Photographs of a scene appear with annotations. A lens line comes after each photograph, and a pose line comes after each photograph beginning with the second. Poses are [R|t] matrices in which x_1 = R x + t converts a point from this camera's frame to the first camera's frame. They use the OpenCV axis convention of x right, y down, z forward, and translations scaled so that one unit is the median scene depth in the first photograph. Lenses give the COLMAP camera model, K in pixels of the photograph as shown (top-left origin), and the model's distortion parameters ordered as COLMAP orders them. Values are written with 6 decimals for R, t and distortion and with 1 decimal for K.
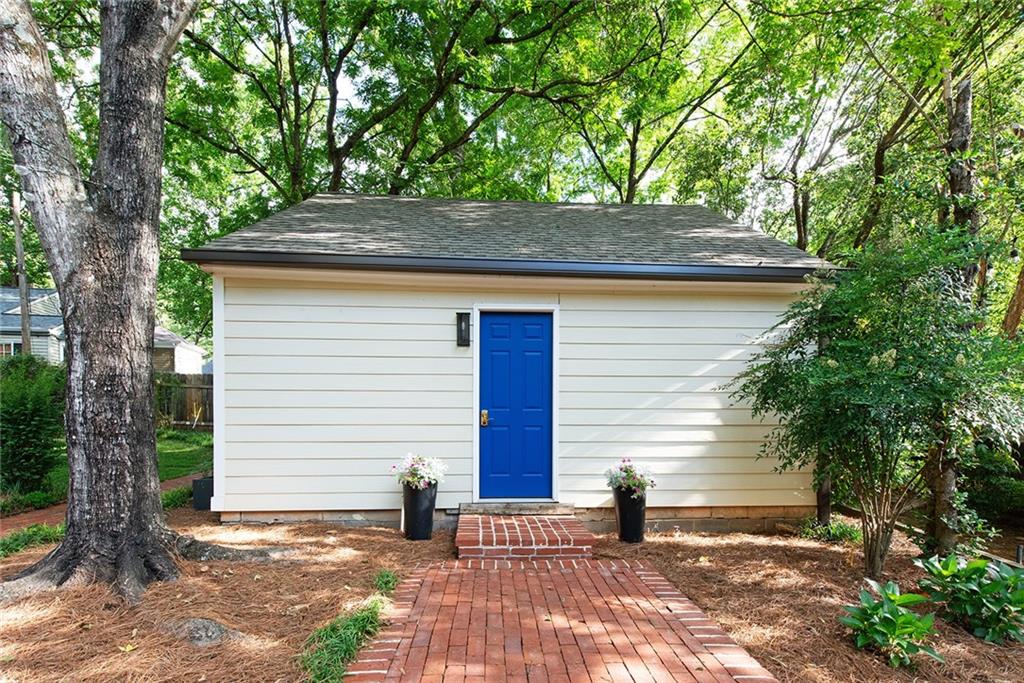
lens RADIAL K [[478.8, 0, 518.7], [0, 478.8, 422.9], [0, 0, 1]] dist [0.004002, -0.000347]
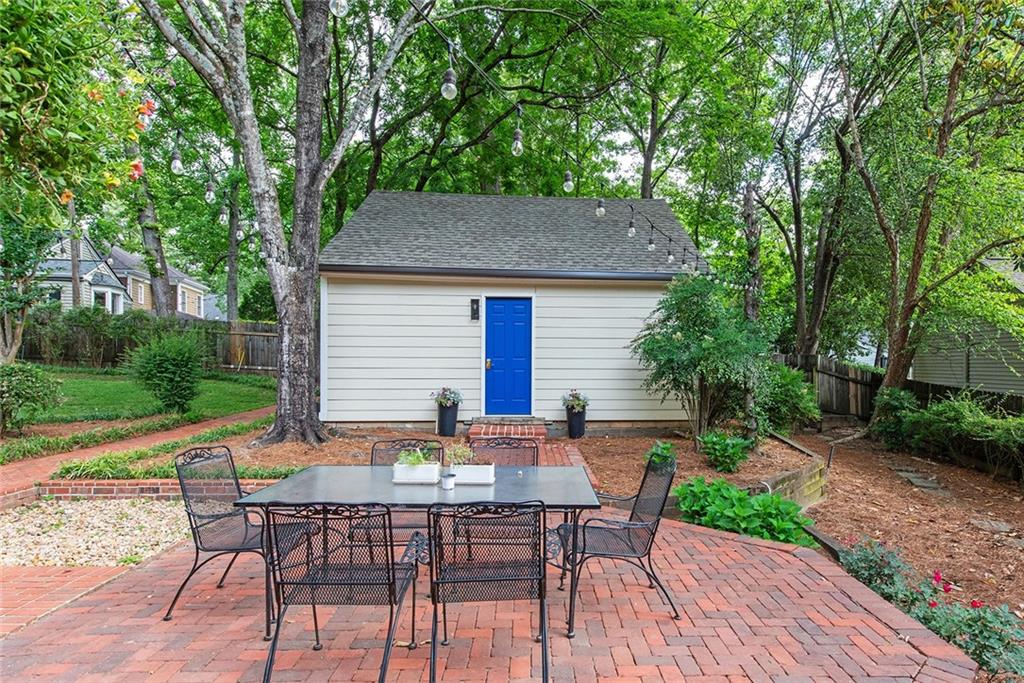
lens RADIAL K [[602.3, 0, 572.2], [0, 602.3, 363.5], [0, 0, 1]] dist [0.012602, -0.005349]
pose [[0.999942, 0.002864, 0.010420, 0.283708], [-0.002807, 0.999982, -0.005390, -0.003402], [-0.010435, 0.005361, 0.999931, -1.532875]]
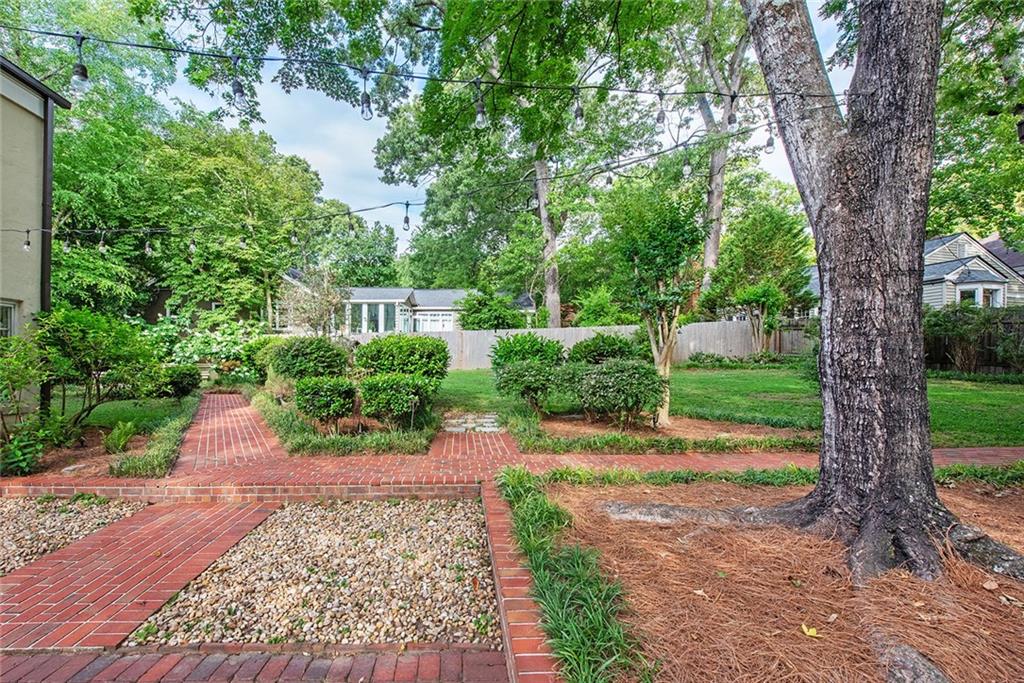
lens RADIAL K [[446.6, 0, 463.9], [0, 446.6, 364.7], [0, 0, 1]] dist [0.004480, 0.000077]
pose [[-0.045025, 0.003723, -0.998979, -0.000045], [-0.014105, 0.999891, 0.004362, 0.006008], [0.998886, 0.014287, -0.044967, 0.300755]]
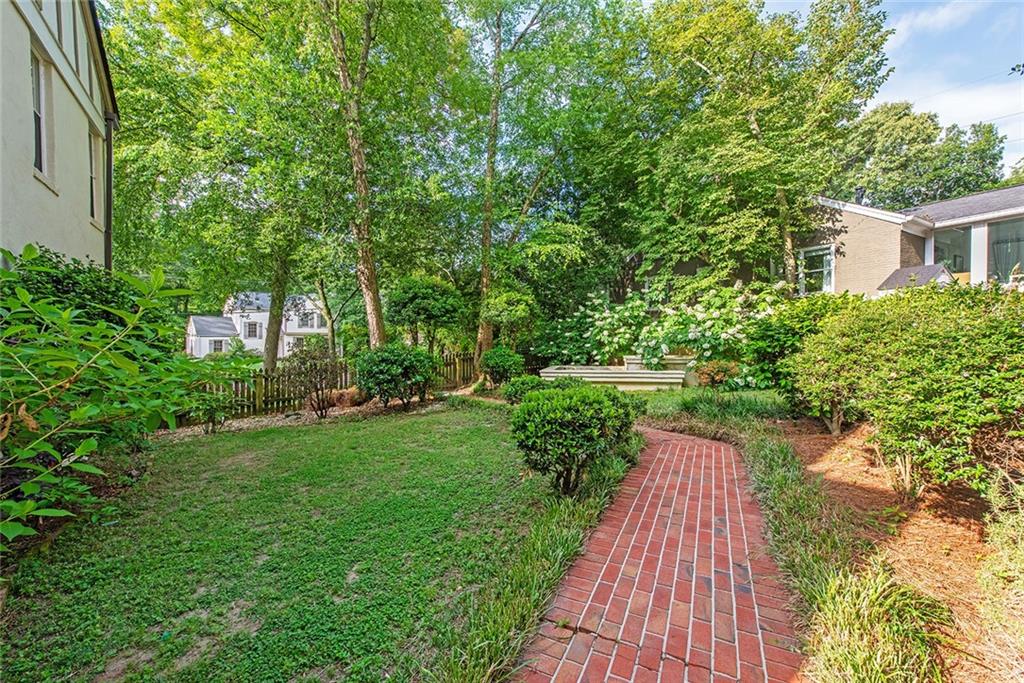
lens RADIAL K [[404.7, 0, 516.4], [0, 404.7, 349.0], [0, 0, 1]] dist [0.010424, 0.000144]
pose [[-0.844288, 0.014510, -0.535693, -2.917488], [0.002366, 0.999725, 0.023349, -0.086327], [0.535885, 0.018446, -0.844090, -1.333172]]
